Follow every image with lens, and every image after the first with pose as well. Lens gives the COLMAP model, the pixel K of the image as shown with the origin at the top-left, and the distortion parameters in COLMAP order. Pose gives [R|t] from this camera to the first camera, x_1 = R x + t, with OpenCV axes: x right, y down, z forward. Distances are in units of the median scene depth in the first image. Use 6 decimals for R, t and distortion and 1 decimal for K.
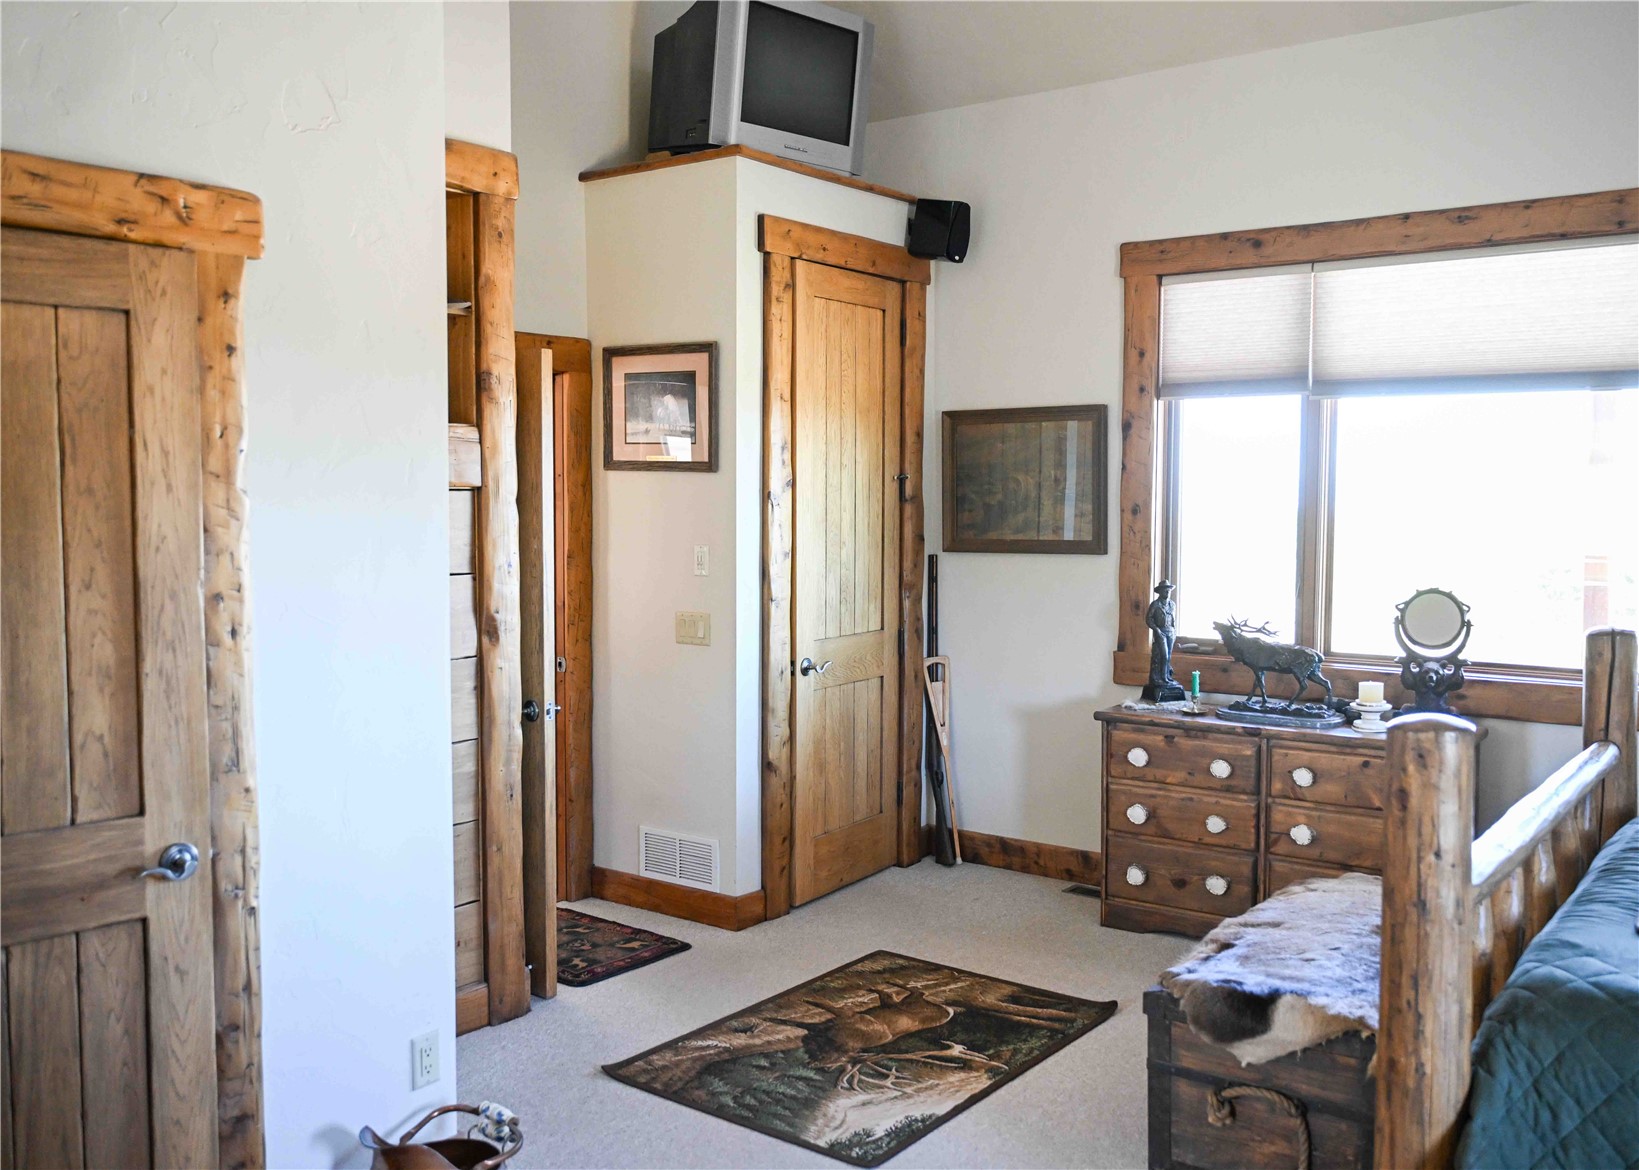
lens RADIAL K [[1475.2, 0, 817.8], [0, 1475.2, 582.9], [0, 0, 1]] dist [0.003256, 0.003065]
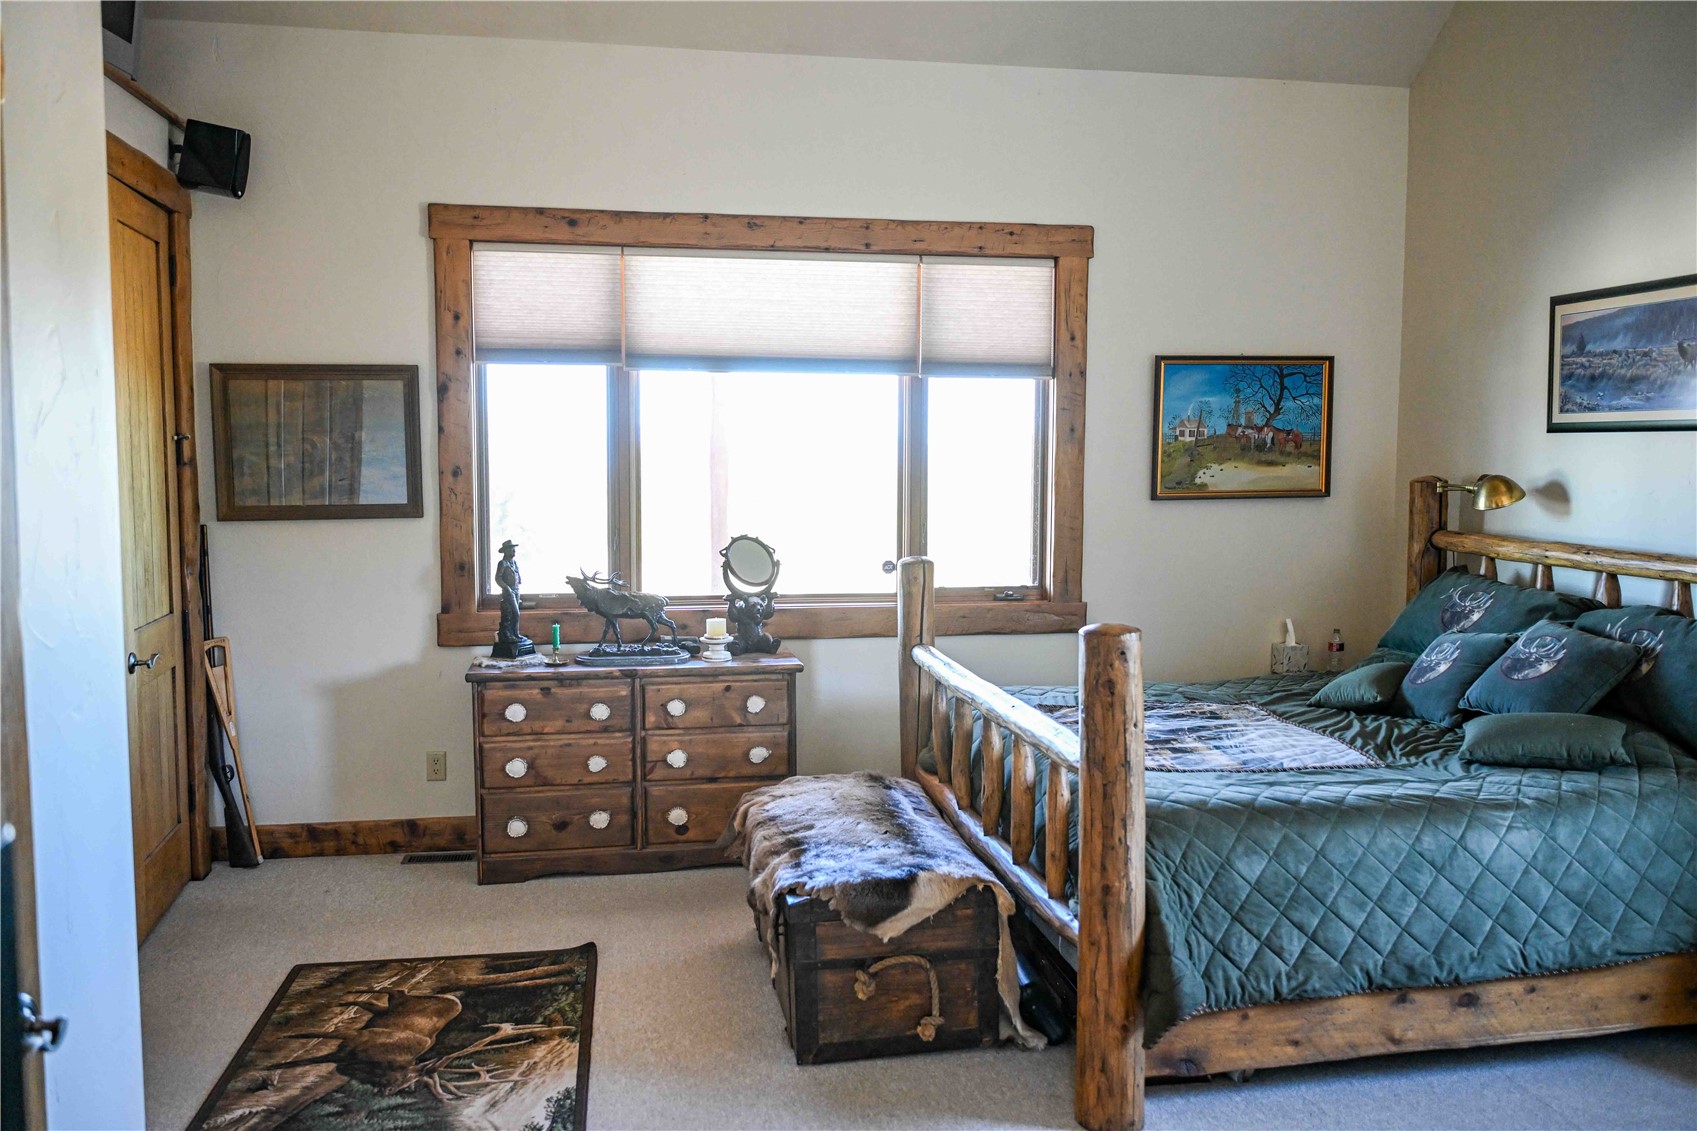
lens RADIAL K [[1406.9, 0, 847.3], [0, 1406.9, 567.6], [0, 0, 1]] dist [0.006250, -0.009294]
pose [[0.665421, -0.060036, 0.744050, -0.370914], [0.046482, 0.998159, 0.038970, -0.010669], [-0.745020, 0.008653, 0.666986, 0.183347]]
